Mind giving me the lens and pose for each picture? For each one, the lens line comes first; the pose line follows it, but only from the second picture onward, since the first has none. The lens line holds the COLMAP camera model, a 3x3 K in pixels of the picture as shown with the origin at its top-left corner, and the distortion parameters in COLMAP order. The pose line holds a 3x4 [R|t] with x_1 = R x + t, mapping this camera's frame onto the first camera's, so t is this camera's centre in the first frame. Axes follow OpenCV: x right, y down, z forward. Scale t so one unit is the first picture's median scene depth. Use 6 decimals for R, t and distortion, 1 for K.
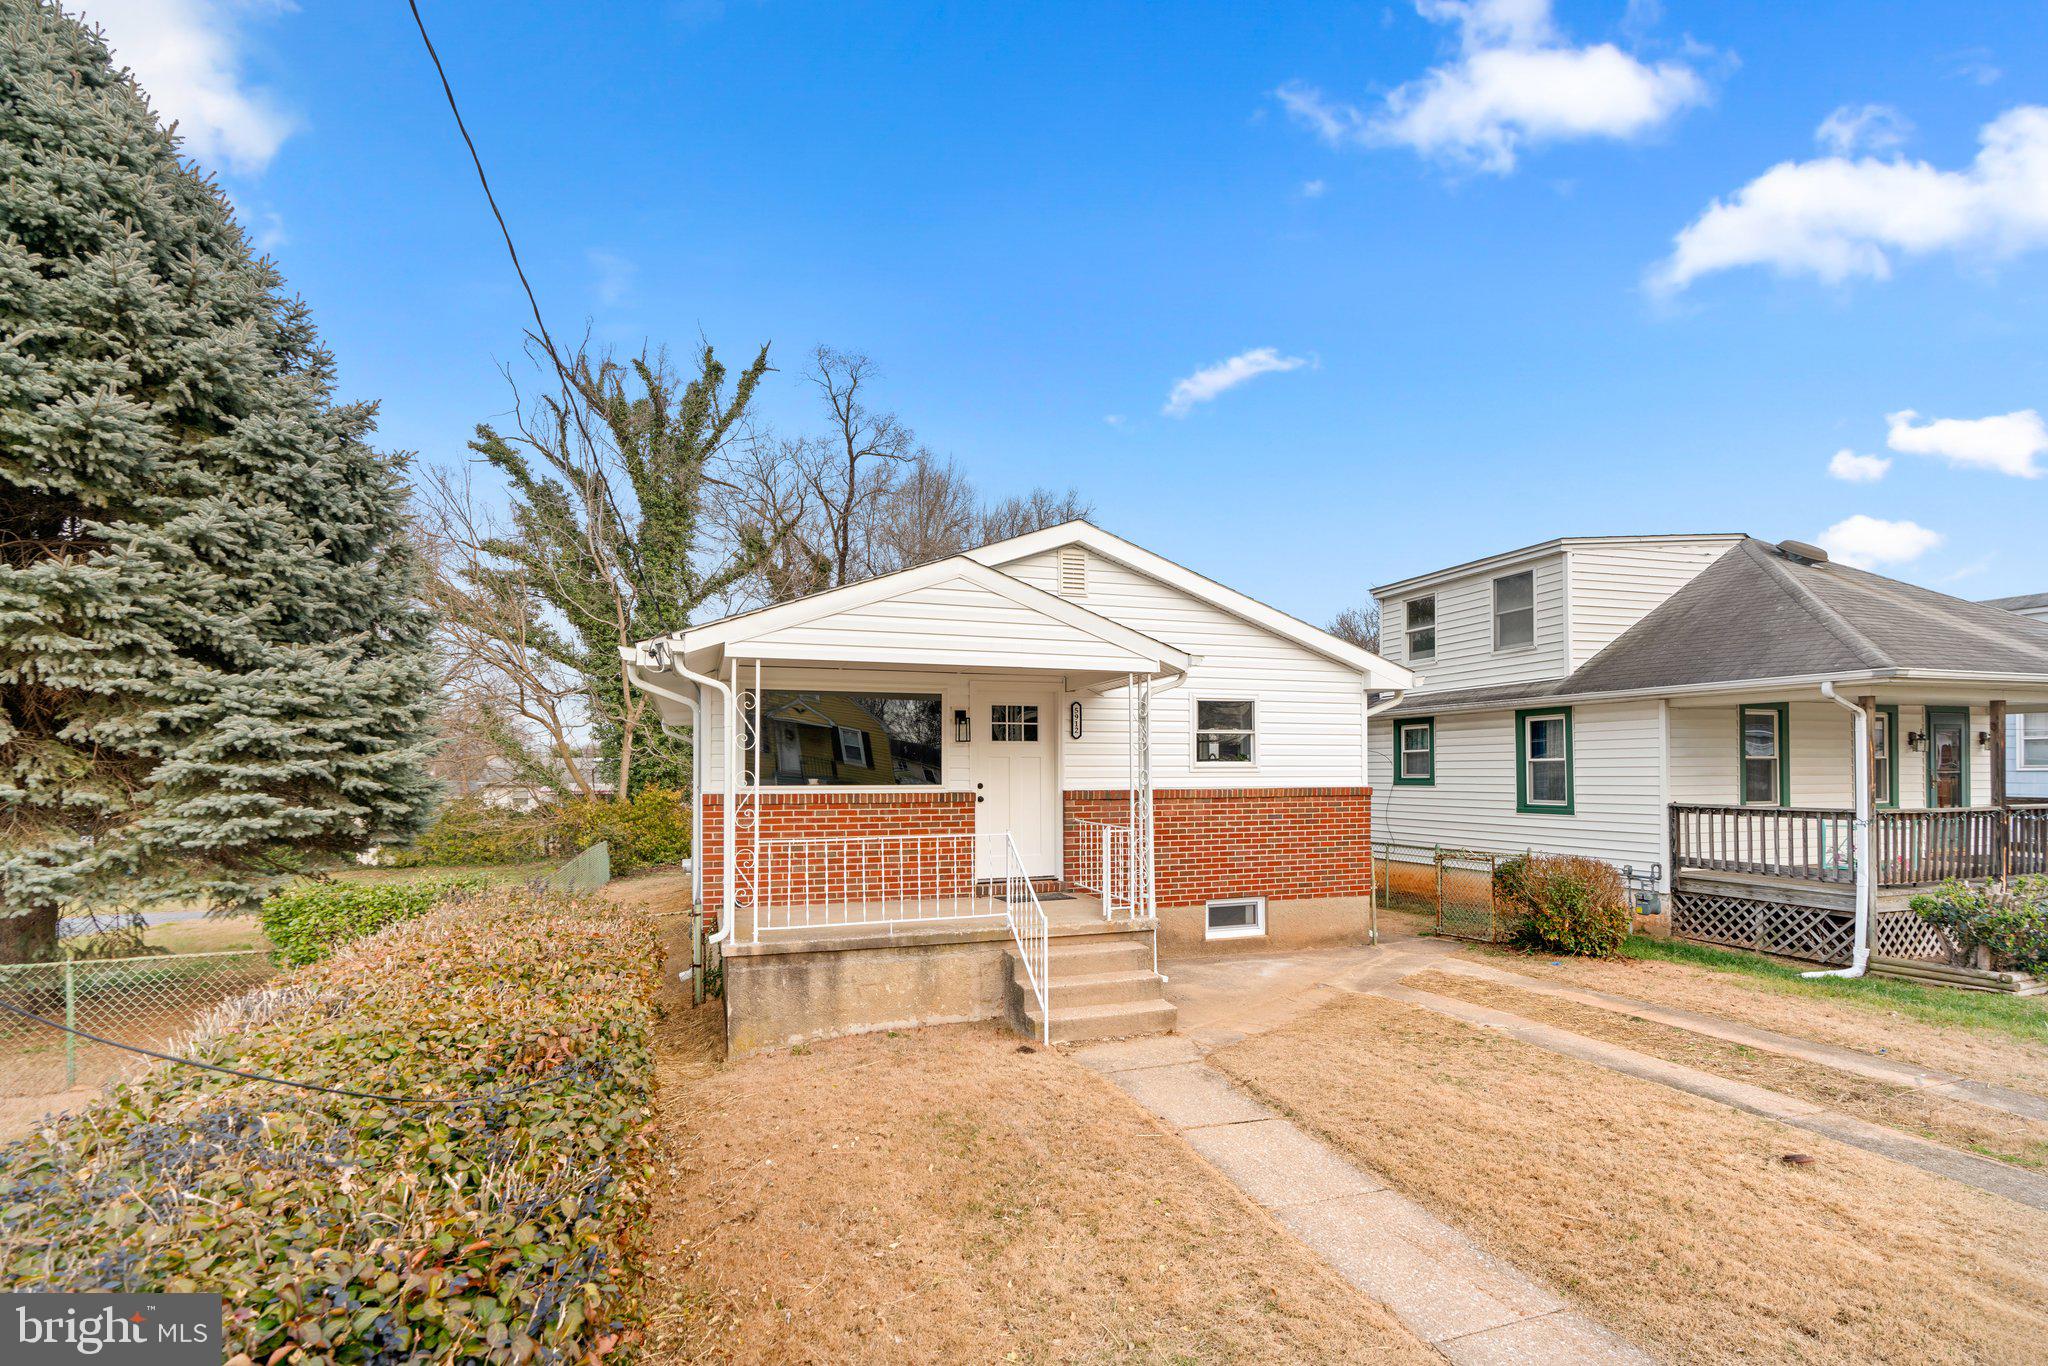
lens RADIAL K [[952.6, 0, 1022.8], [0, 952.6, 772.6], [0, 0, 1]] dist [-0.009257, 0.000135]
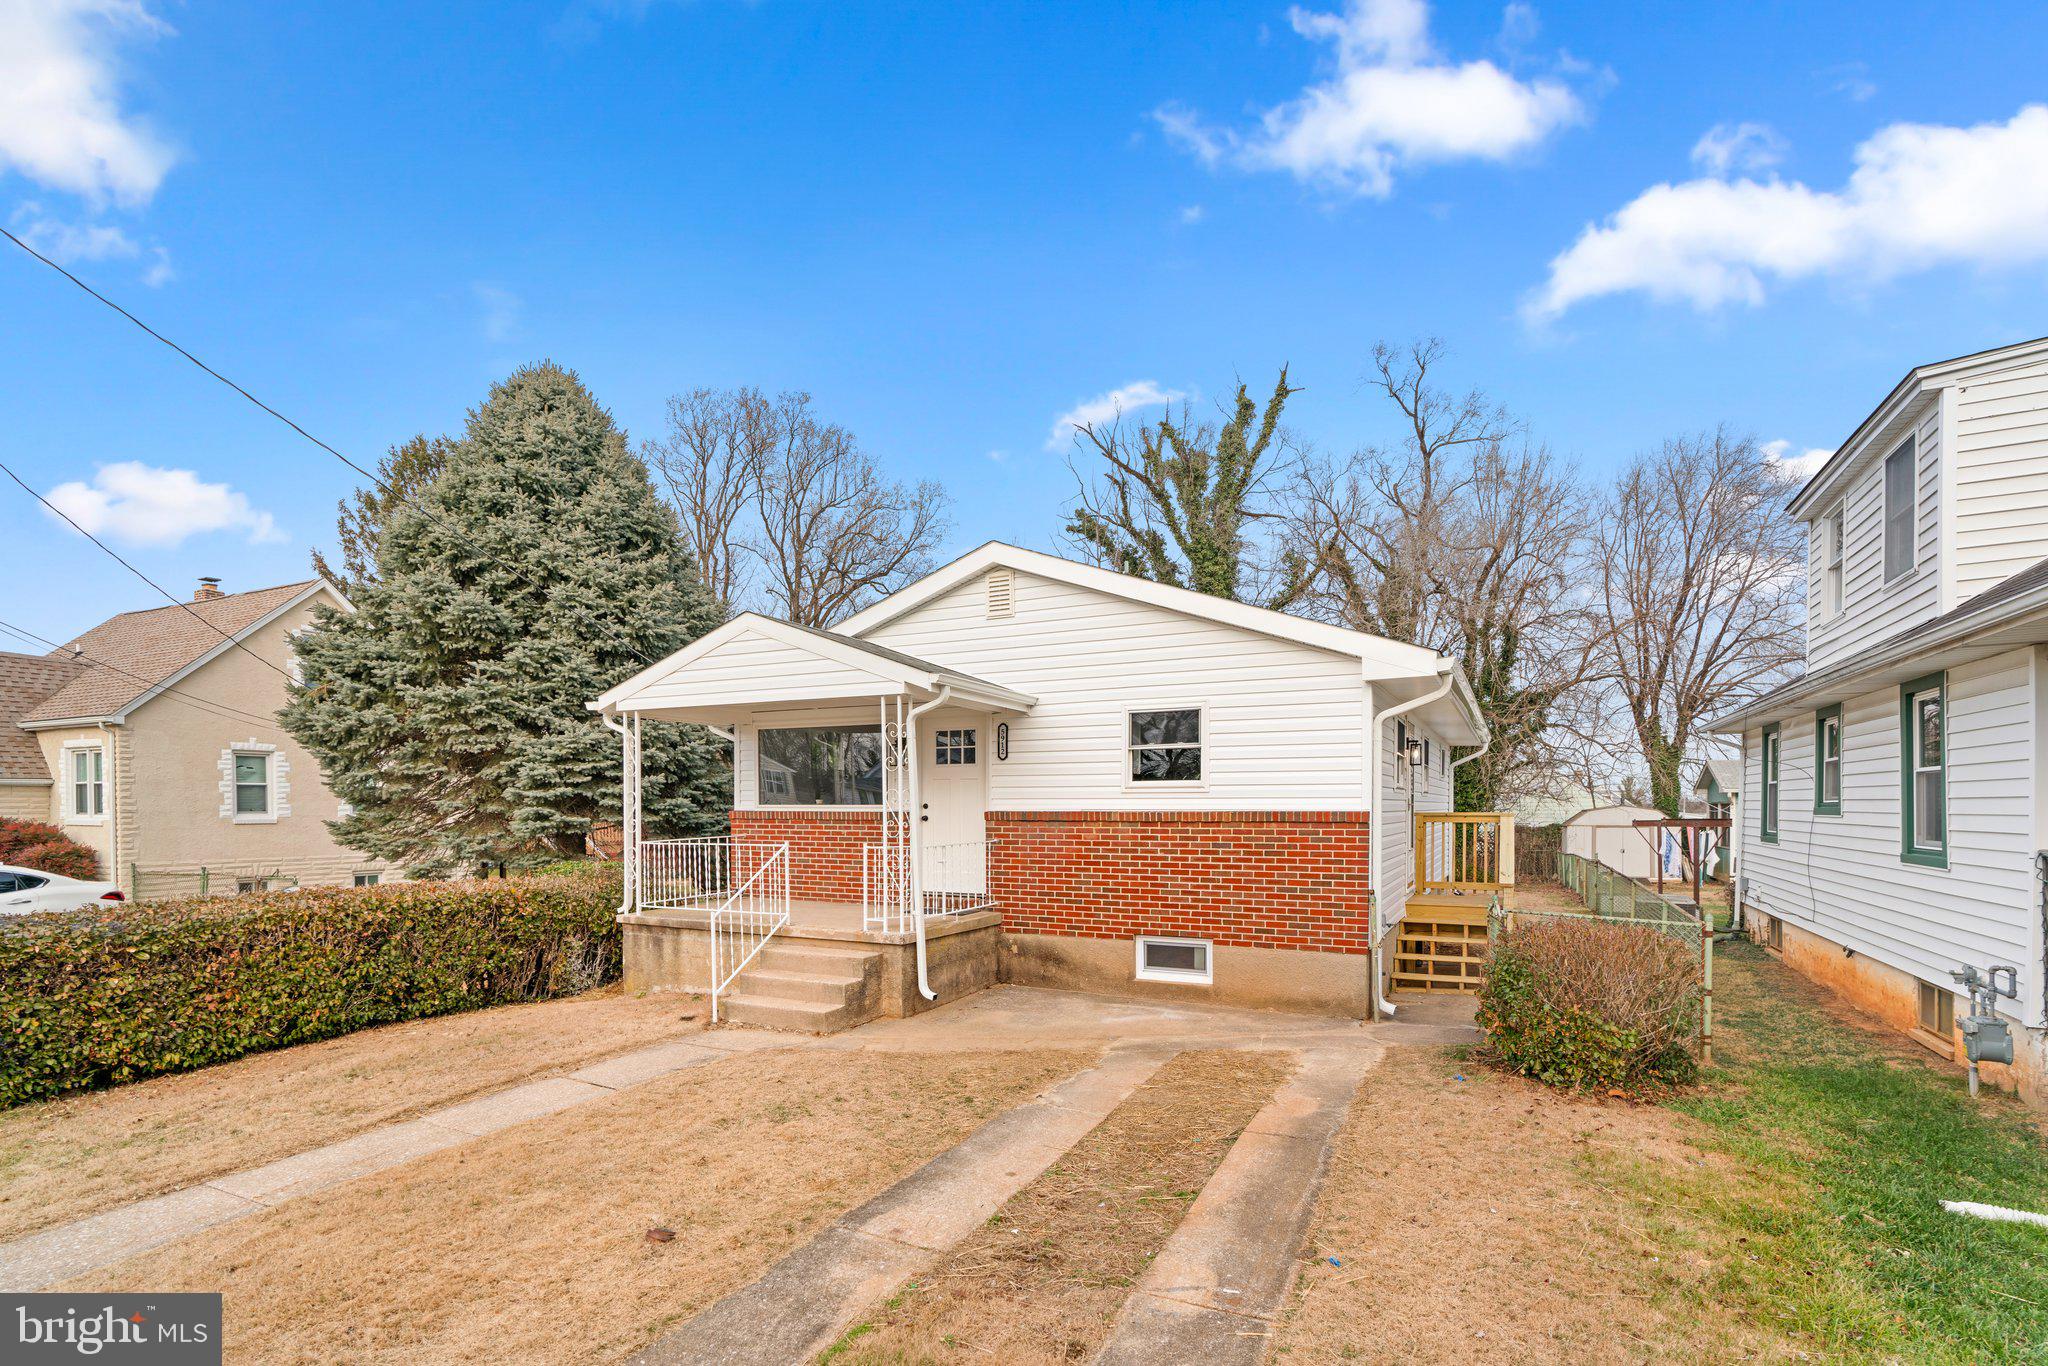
lens RADIAL K [[962.3, 0, 1020.9], [0, 962.3, 814.1], [0, 0, 1]] dist [-0.004976, 0.000332]
pose [[0.697004, 0.009740, -0.717001, 0.764802], [-0.000893, 0.999919, 0.012716, 0.008502], [0.717067, -0.008223, 0.696956, 0.290615]]
